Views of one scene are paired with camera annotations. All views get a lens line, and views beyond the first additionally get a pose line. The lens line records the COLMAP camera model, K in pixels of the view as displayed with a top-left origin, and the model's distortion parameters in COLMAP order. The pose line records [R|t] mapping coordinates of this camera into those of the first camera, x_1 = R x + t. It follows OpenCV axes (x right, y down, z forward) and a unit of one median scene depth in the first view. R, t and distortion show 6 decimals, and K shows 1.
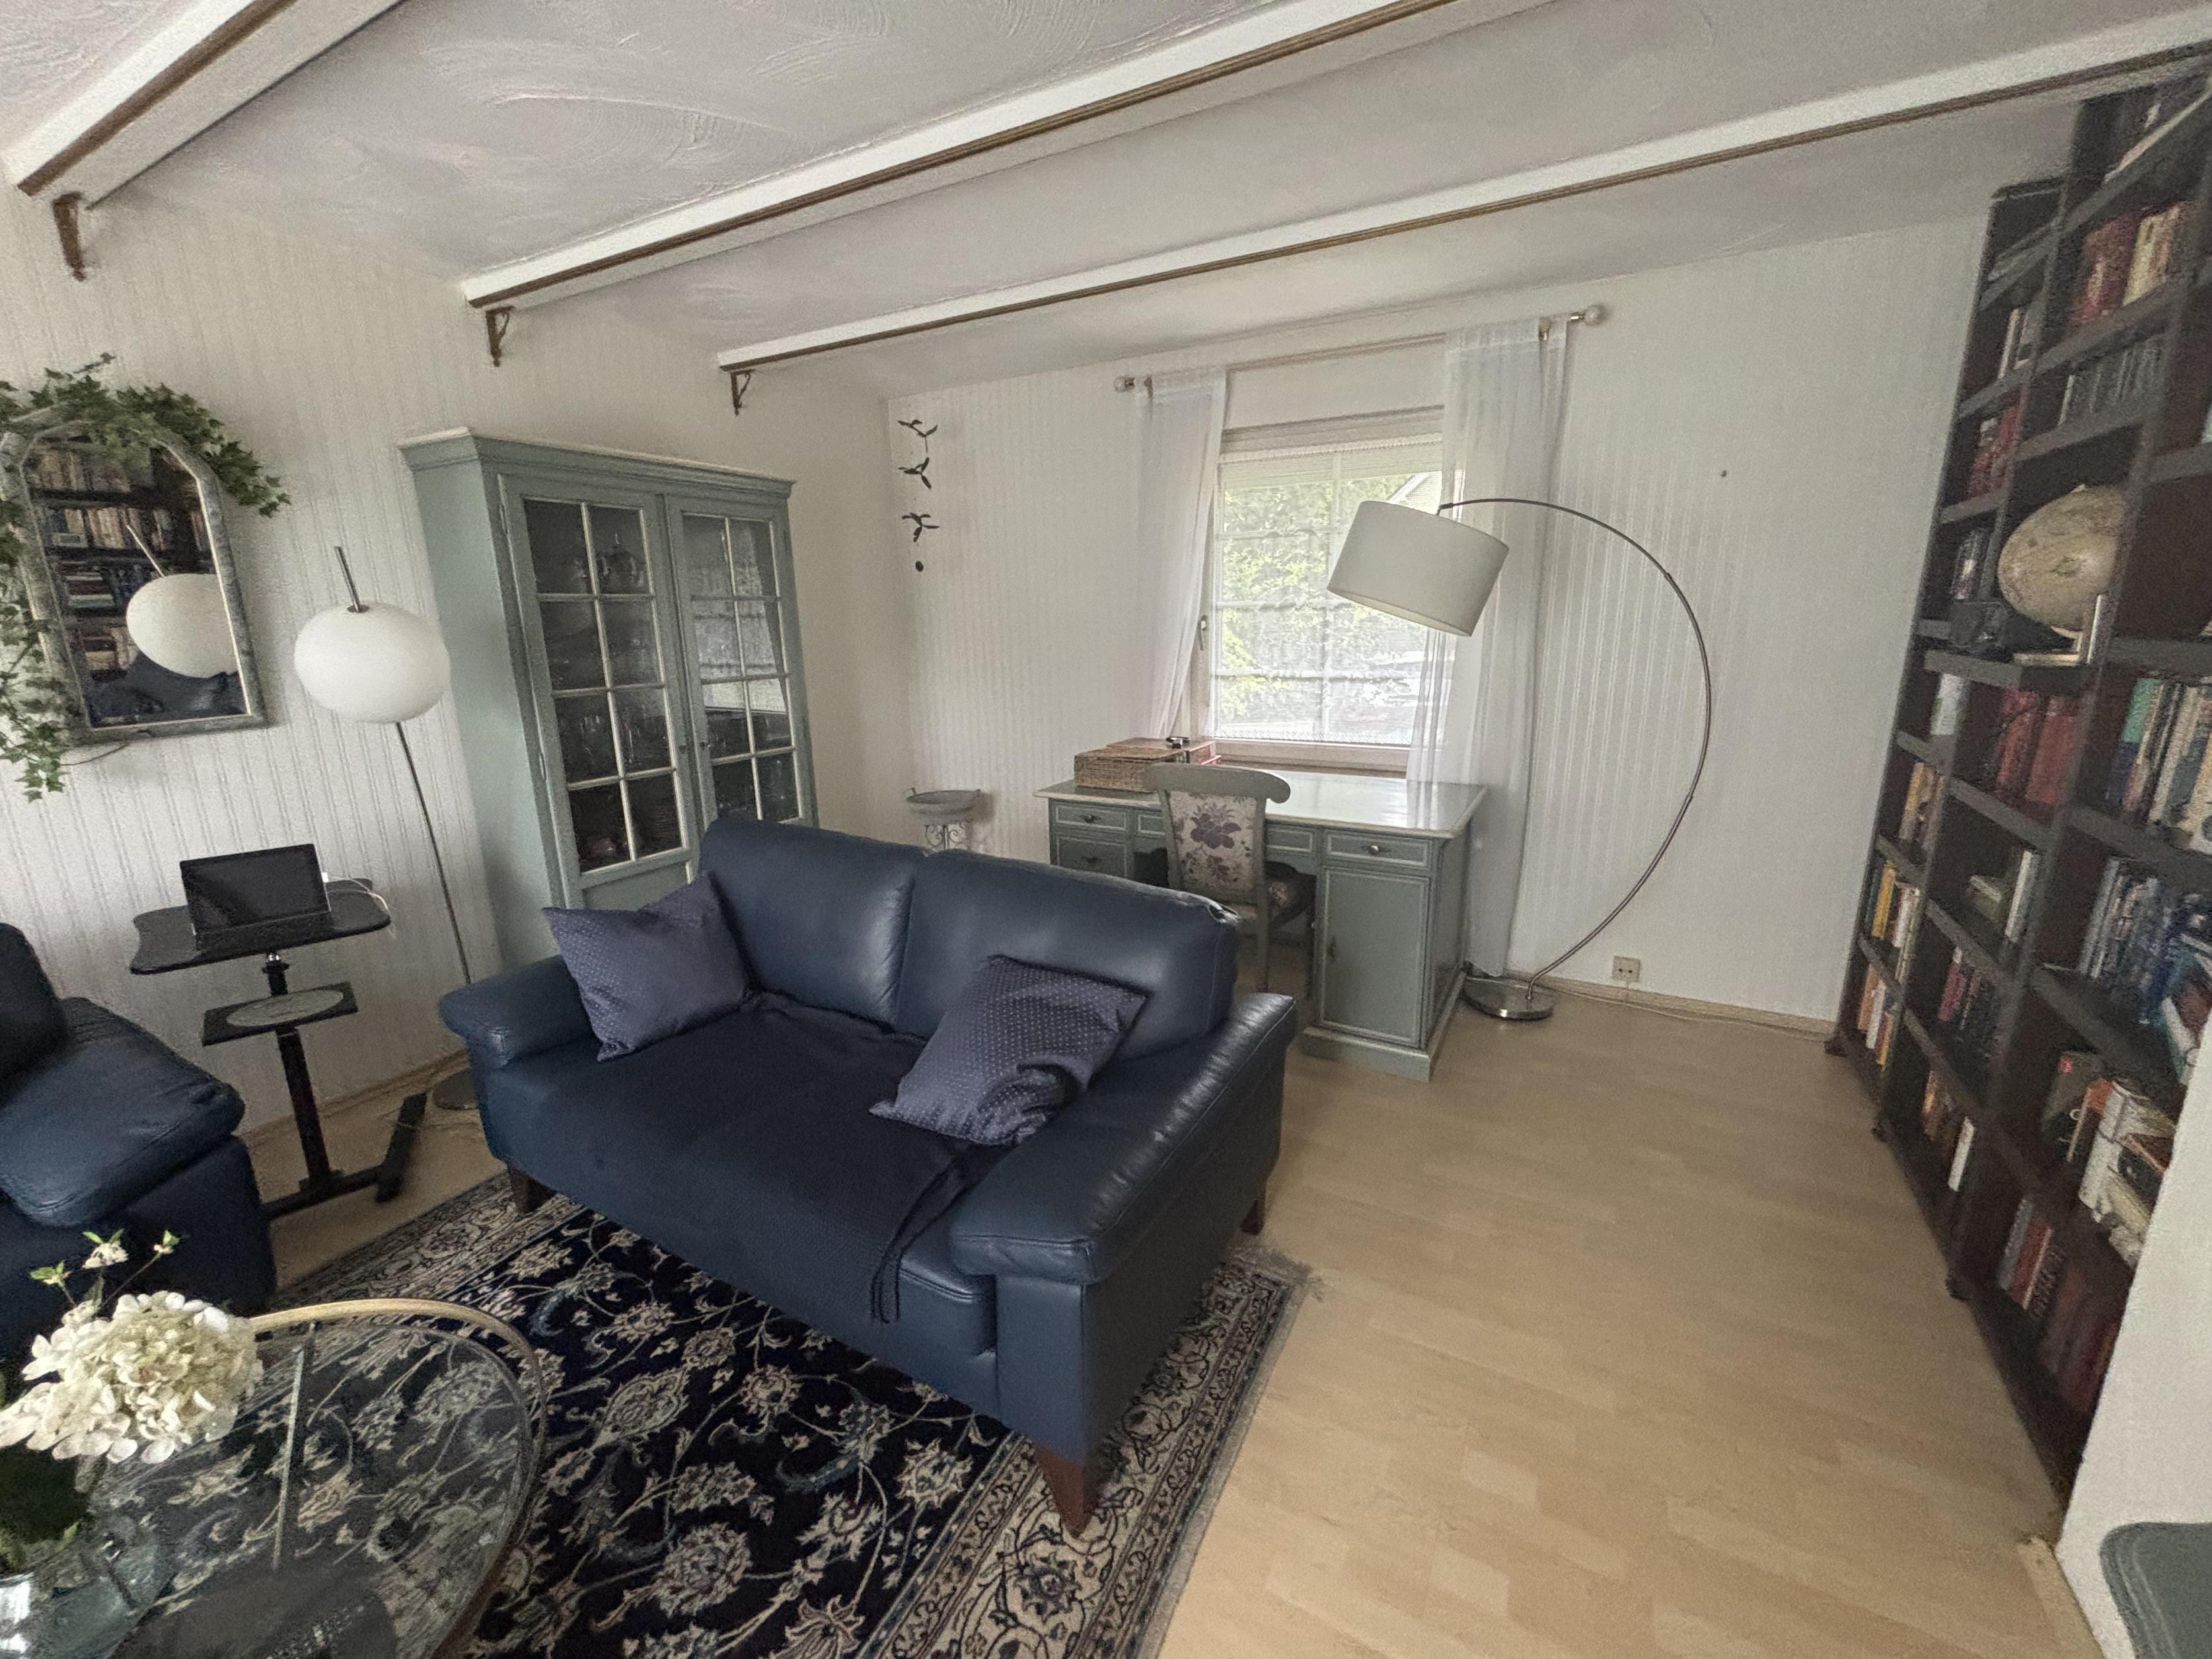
lens RADIAL K [[892.3, 0, 1107.3], [0, 892.3, 830.3], [0, 0, 1]] dist [0.001941, -0.001842]
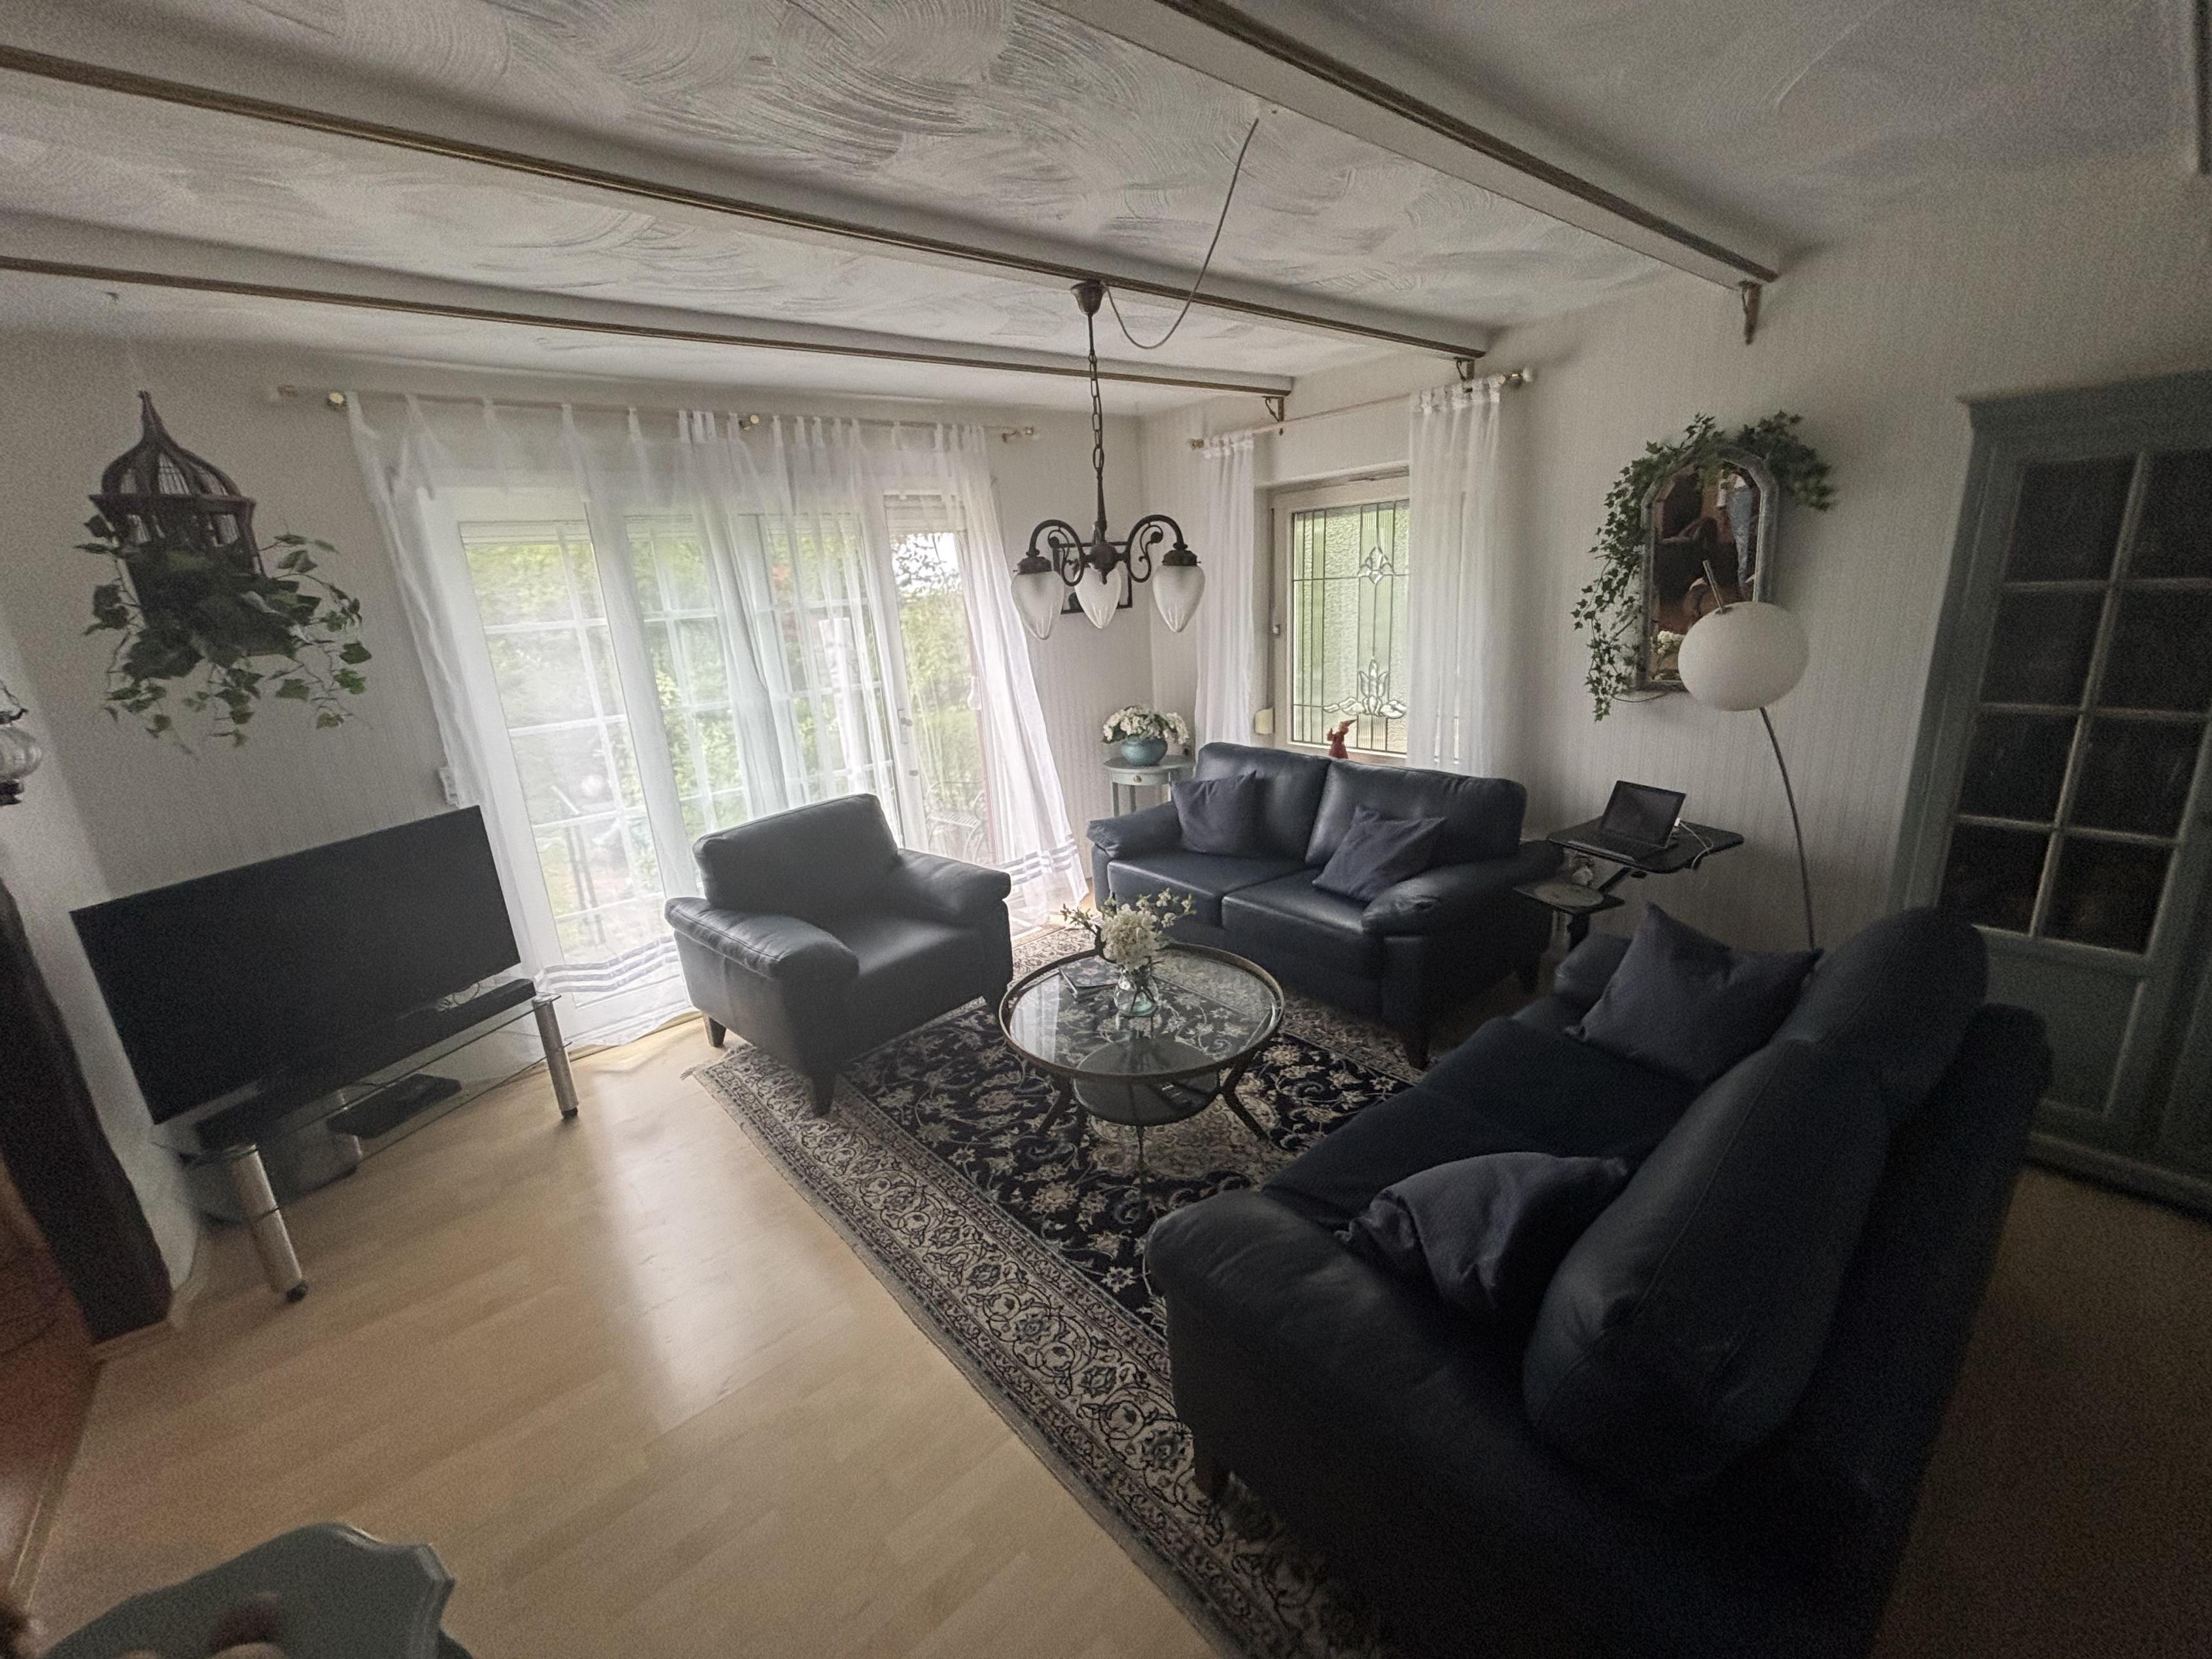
lens RADIAL K [[892.3, 0, 1106.1], [0, 892.3, 827.3], [0, 0, 1]] dist [0.001941, -0.001842]
pose [[-0.350433, 0.291995, -0.889908, 0.845261], [-0.152591, 0.919665, 0.361847, -0.448508], [0.924074, 0.262595, -0.277726, 1.022797]]
